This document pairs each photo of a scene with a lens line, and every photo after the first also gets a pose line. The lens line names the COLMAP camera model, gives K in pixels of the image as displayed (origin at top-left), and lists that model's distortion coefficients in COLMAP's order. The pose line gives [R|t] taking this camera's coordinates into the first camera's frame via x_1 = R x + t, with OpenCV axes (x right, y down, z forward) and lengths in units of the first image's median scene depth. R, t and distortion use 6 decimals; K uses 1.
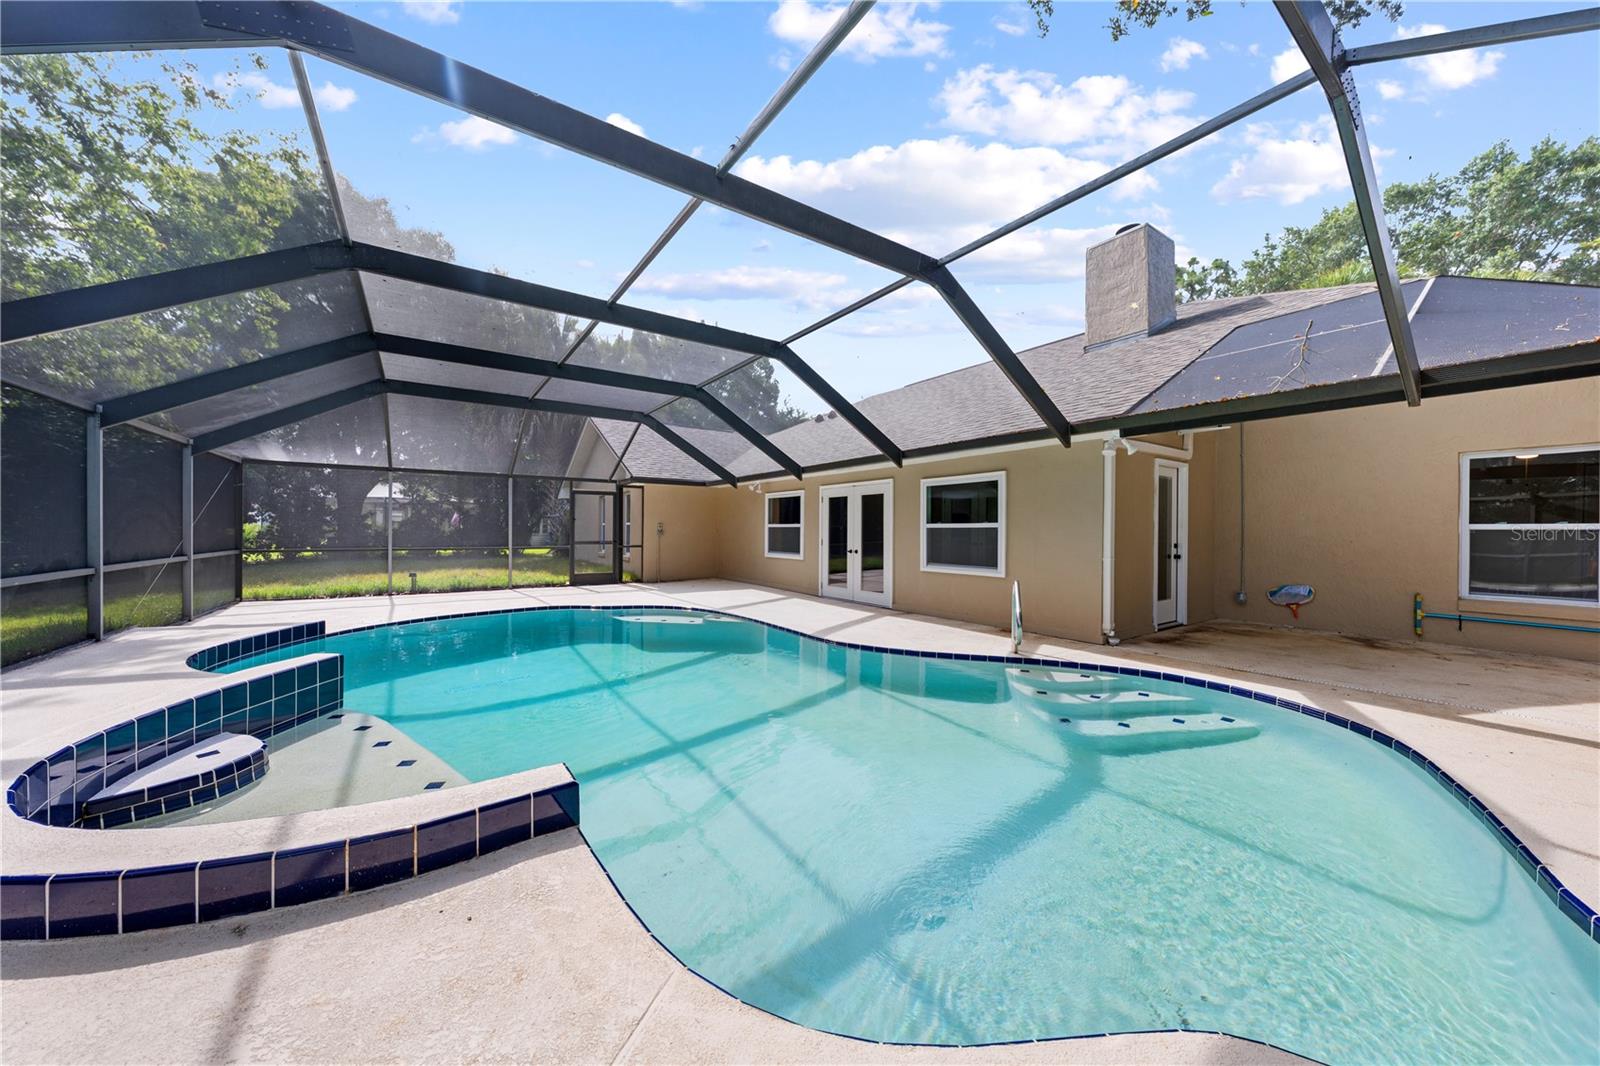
lens RADIAL K [[544.2, 0, 796.2], [0, 544.2, 530.3], [0, 0, 1]] dist [-0.005754, 0.001015]
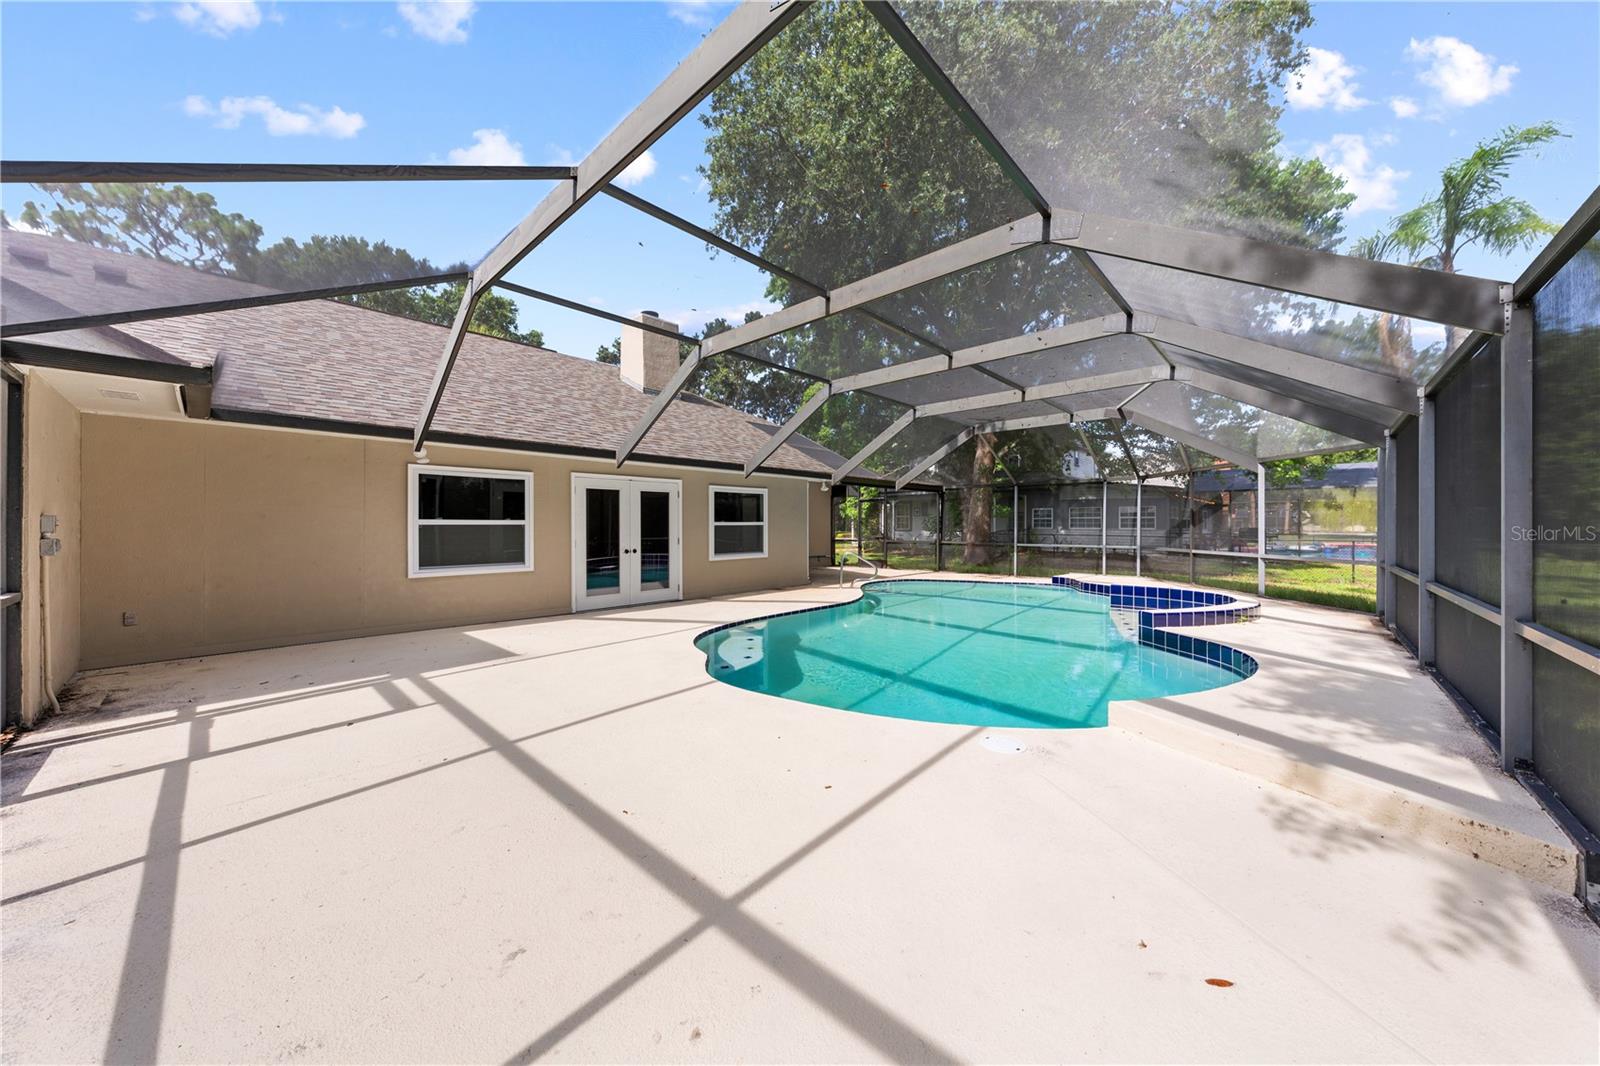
lens RADIAL K [[544.2, 0, 786.3], [0, 544.2, 528.8], [0, 0, 1]] dist [-0.005754, 0.001015]
pose [[-0.209446, -0.007328, 0.977793, -0.893367], [0.006658, 0.999938, 0.008920, -0.004881], [-0.977797, 0.008378, -0.209385, 0.982158]]
